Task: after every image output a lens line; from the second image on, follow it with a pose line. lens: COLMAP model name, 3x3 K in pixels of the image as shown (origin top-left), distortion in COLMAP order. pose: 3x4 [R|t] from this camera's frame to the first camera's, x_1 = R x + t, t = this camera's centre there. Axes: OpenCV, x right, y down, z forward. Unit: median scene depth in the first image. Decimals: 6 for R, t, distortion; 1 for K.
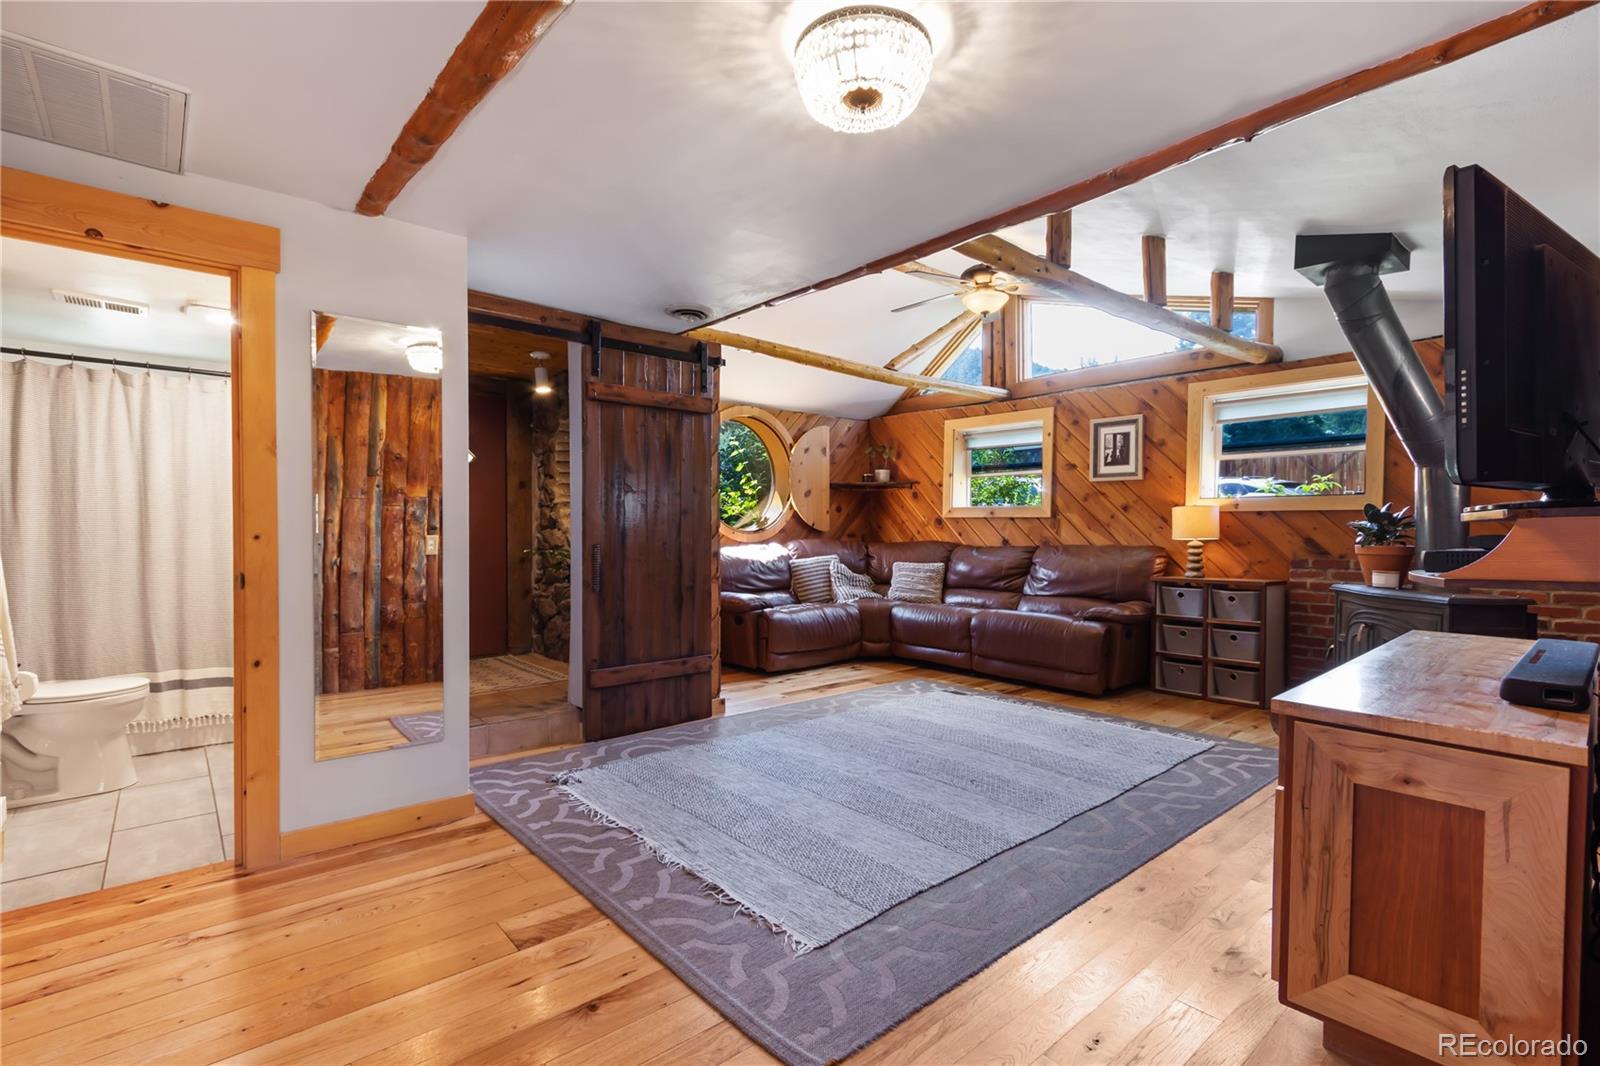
lens RADIAL K [[740.4, 0, 796.3], [0, 740.4, 542.2], [0, 0, 1]] dist [0.001247, -0.000250]
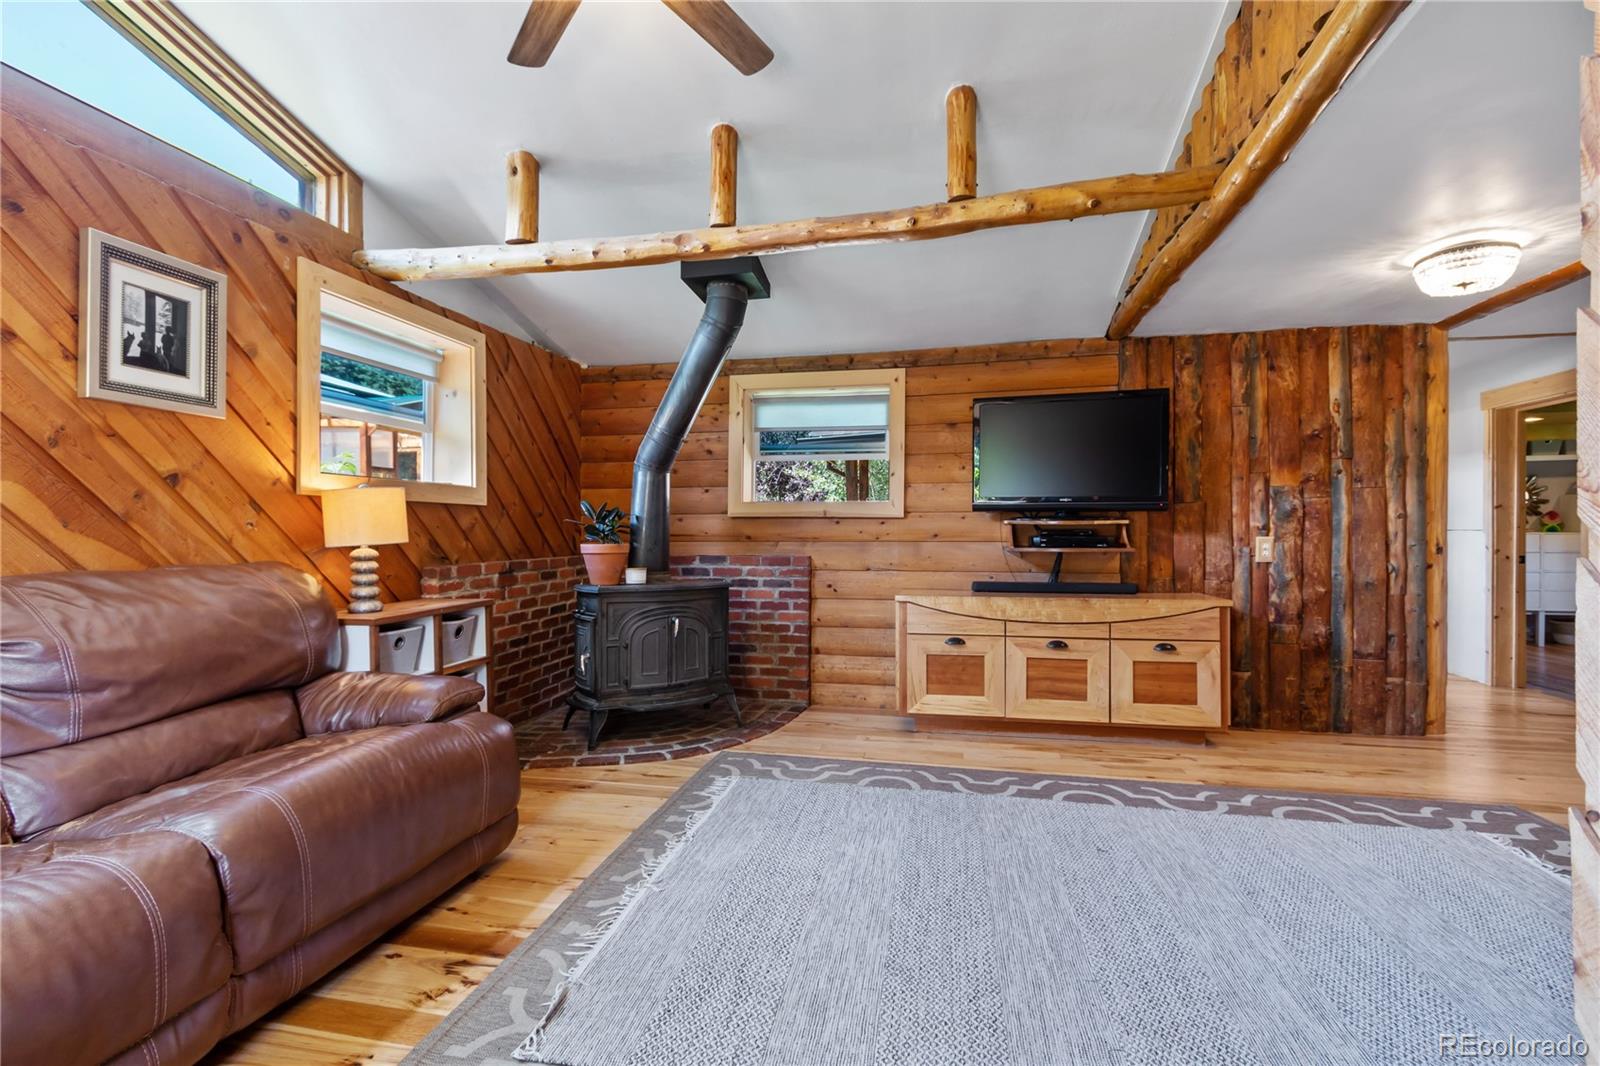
lens RADIAL K [[708.0, 0, 800.0], [0, 708.0, 533.0], [0, 0, 1]] dist [0.001774, 0.000181]
pose [[-0.596622, -0.009733, 0.802463, -0.313777], [0.012035, 0.999706, 0.021073, -0.062145], [-0.802432, 0.022230, -0.596330, 3.197401]]
